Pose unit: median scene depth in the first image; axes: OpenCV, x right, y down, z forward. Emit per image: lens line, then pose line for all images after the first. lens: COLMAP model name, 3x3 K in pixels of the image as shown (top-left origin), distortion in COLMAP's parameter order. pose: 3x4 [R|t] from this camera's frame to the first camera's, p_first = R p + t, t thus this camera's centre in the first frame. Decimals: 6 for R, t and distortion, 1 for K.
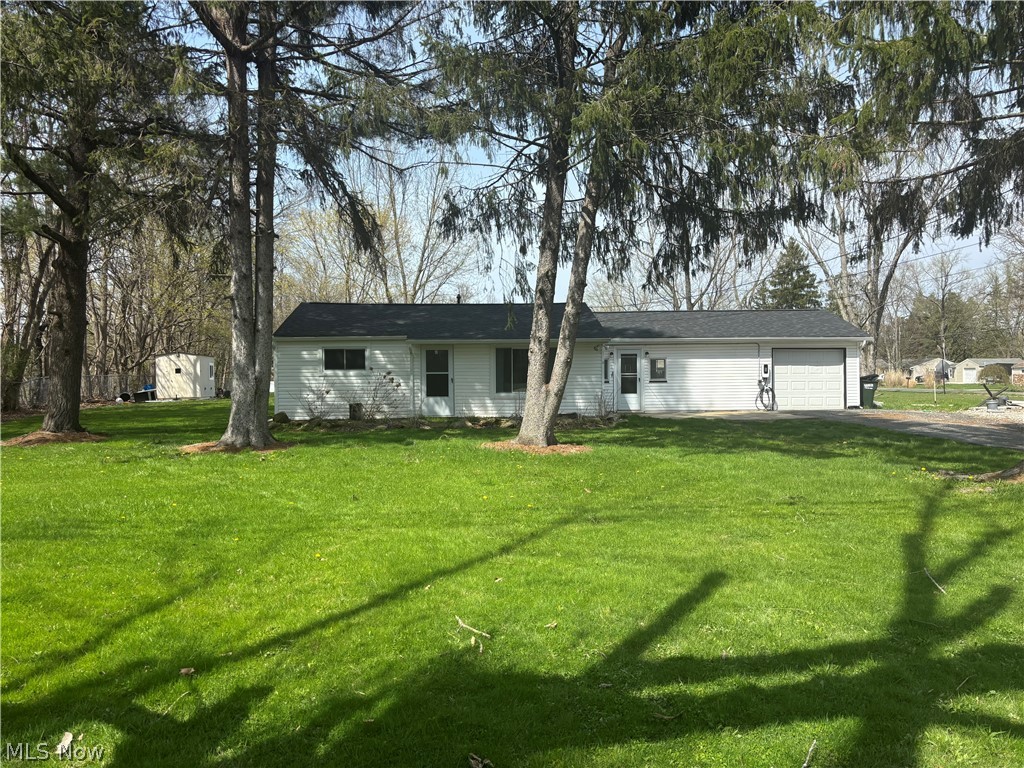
lens RADIAL K [[779.6, 0, 509.4], [0, 779.6, 378.2], [0, 0, 1]] dist [0.061307, -0.081193]
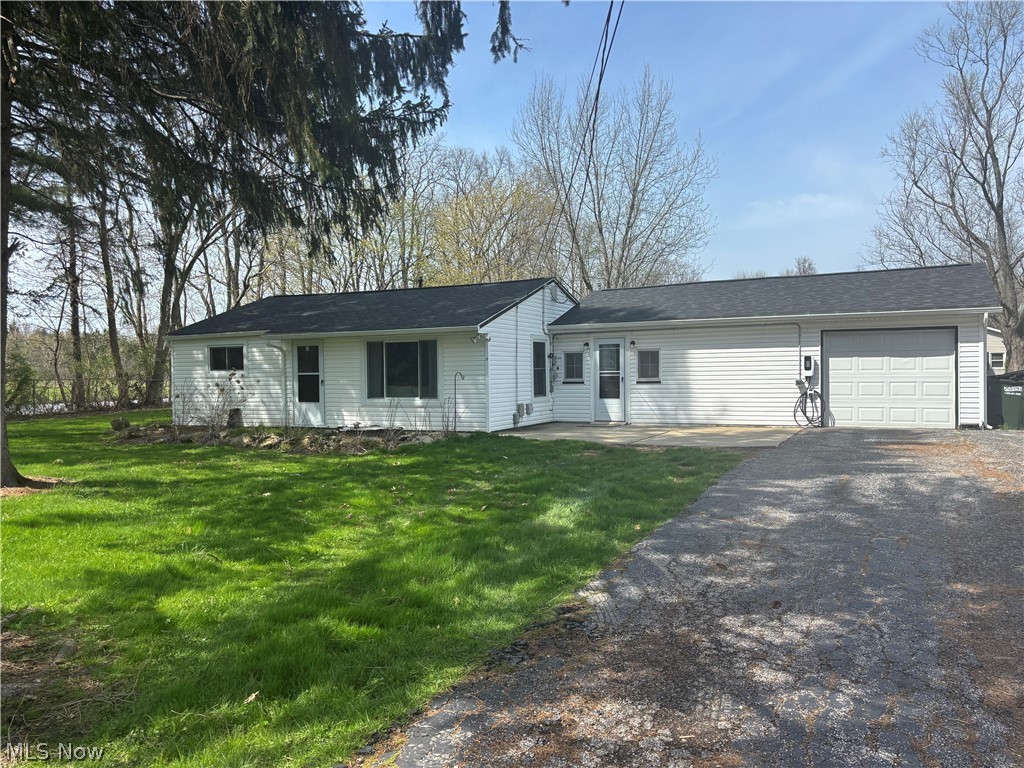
lens RADIAL K [[779.6, 0, 512.8], [0, 779.6, 382.5], [0, 0, 1]] dist [0.061307, -0.081193]
pose [[0.881206, 0.002142, -0.472728, 0.465686], [0.007686, 0.999793, 0.018859, -0.010767], [0.472670, -0.020252, 0.881007, 0.350506]]
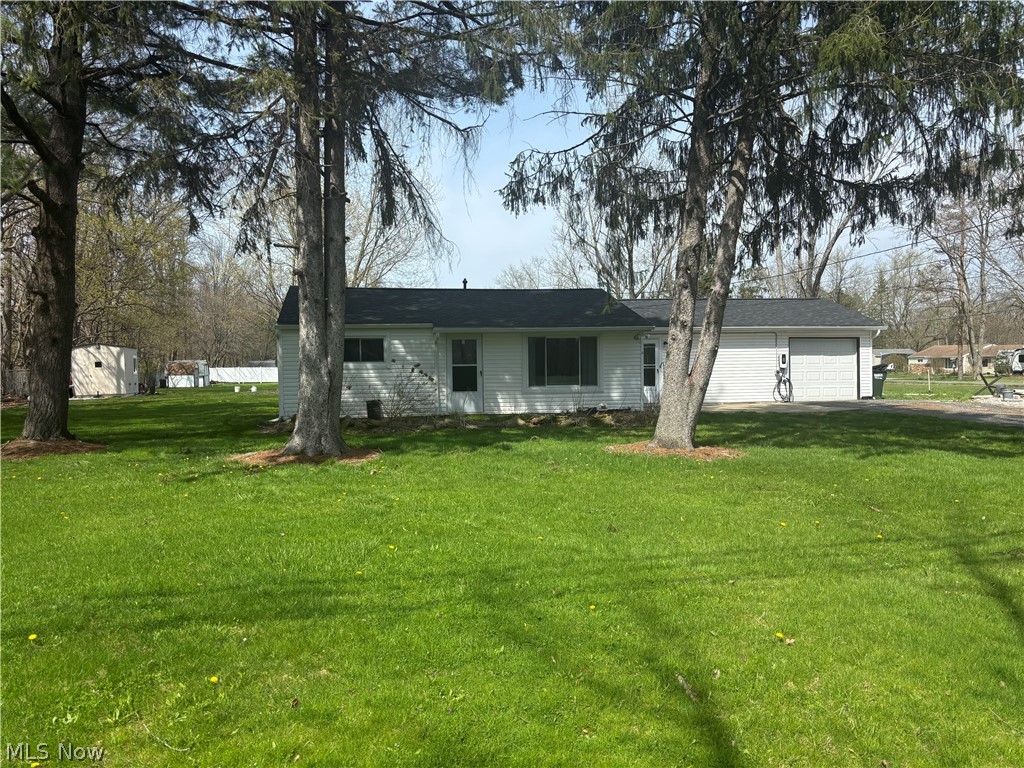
lens RADIAL K [[779.6, 0, 511.2], [0, 779.6, 387.8], [0, 0, 1]] dist [0.061307, -0.081193]
pose [[0.990525, -0.009604, 0.136993, -0.153289], [0.006546, 0.999720, 0.022755, -0.000632], [-0.137173, -0.021642, 0.990311, 0.099474]]
